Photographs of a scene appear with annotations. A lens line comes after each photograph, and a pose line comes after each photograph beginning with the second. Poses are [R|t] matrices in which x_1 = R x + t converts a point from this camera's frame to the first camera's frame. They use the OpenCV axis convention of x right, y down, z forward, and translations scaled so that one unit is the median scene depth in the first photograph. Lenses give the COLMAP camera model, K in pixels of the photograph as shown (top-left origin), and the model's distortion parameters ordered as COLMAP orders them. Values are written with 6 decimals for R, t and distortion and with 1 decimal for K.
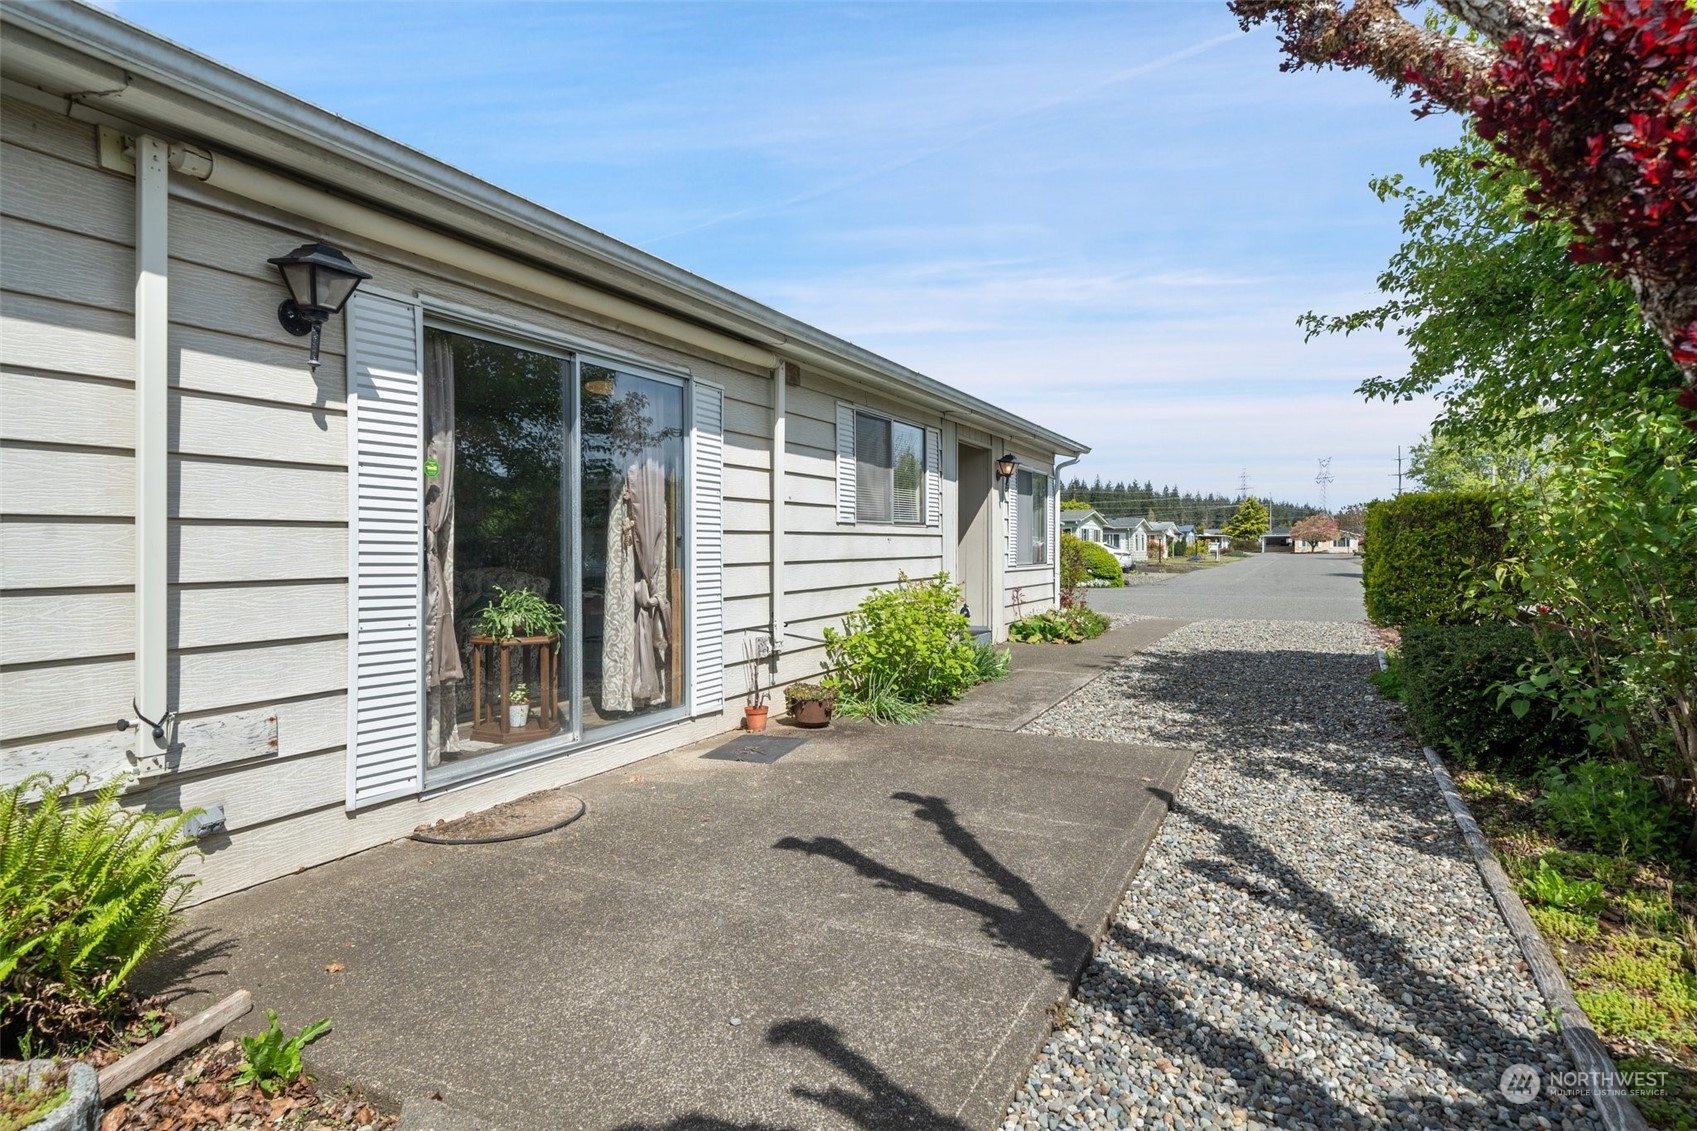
lens RADIAL K [[960.6, 0, 834.6], [0, 960.6, 539.0], [0, 0, 1]] dist [0.002146, 0.001795]
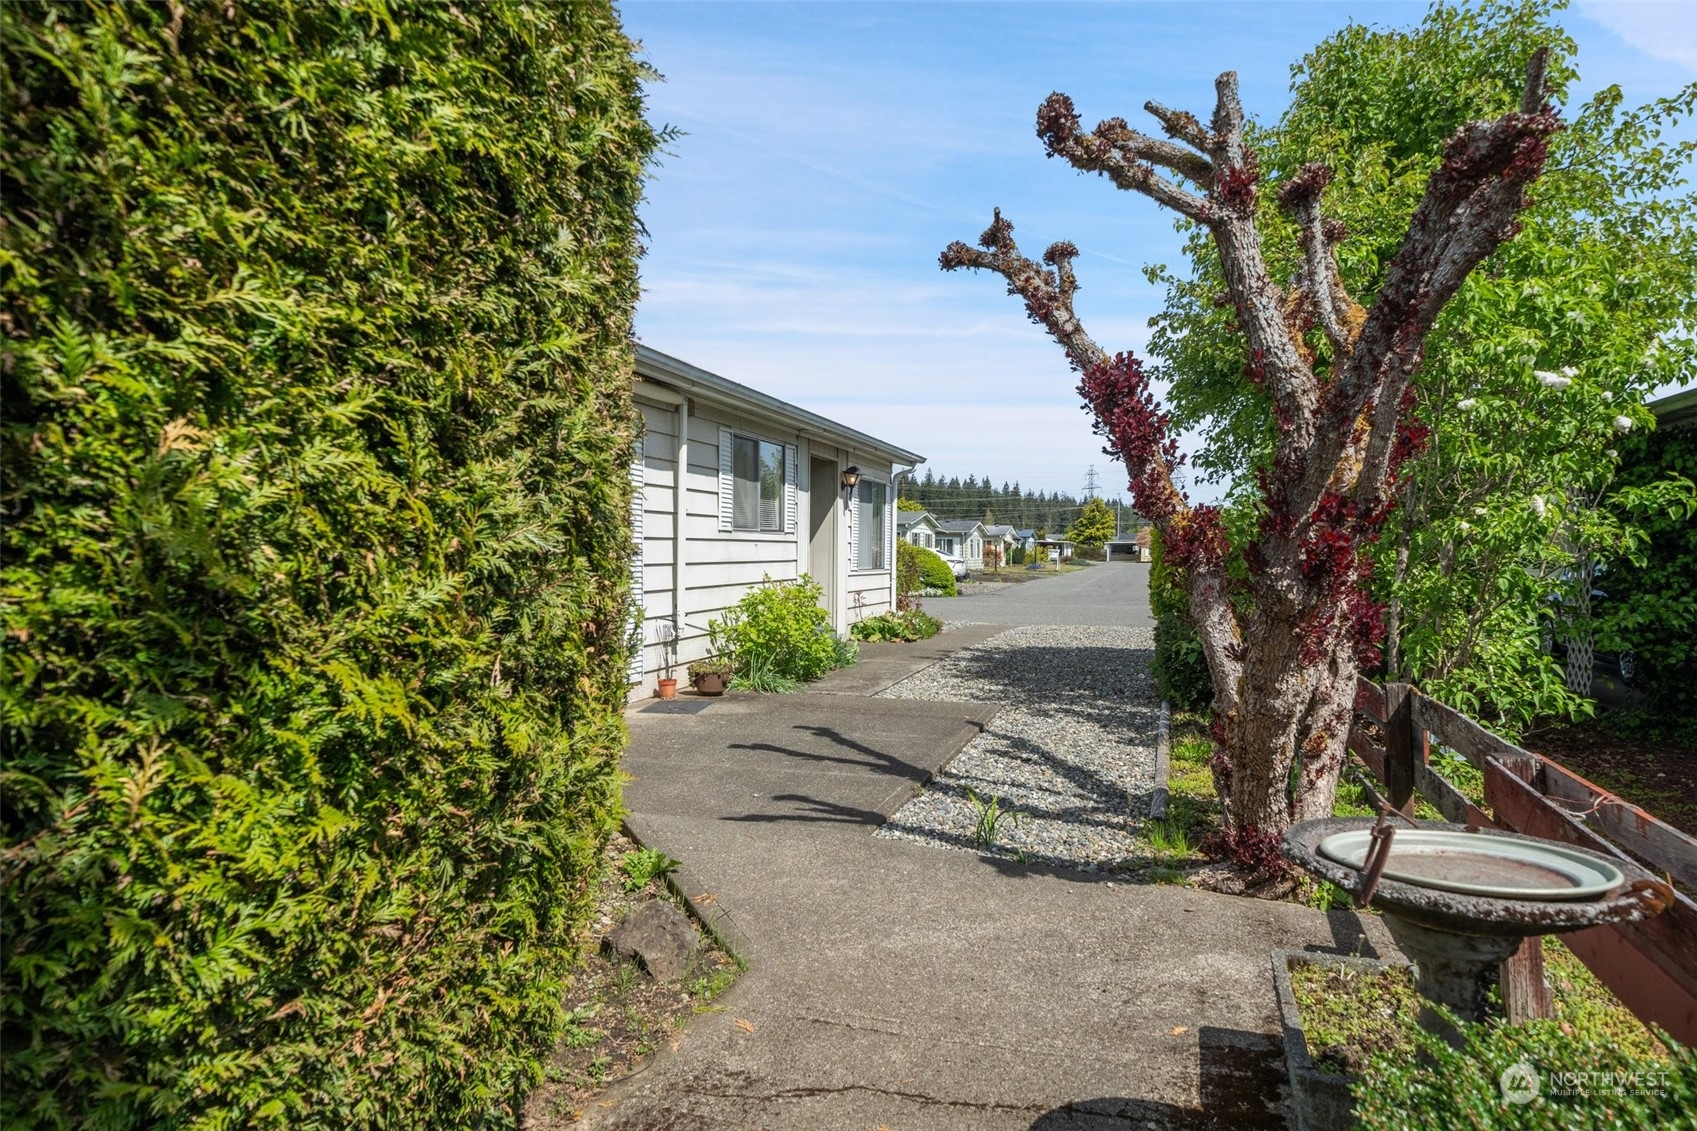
lens RADIAL K [[1188.1, 0, 849.5], [0, 1188.1, 563.9], [0, 0, 1]] dist [-0.001667, 0.000144]
pose [[0.979836, 0.007024, 0.199681, -0.113383], [-0.010769, 0.999786, 0.017674, -0.003035], [-0.199514, -0.019468, 0.979702, -0.392249]]
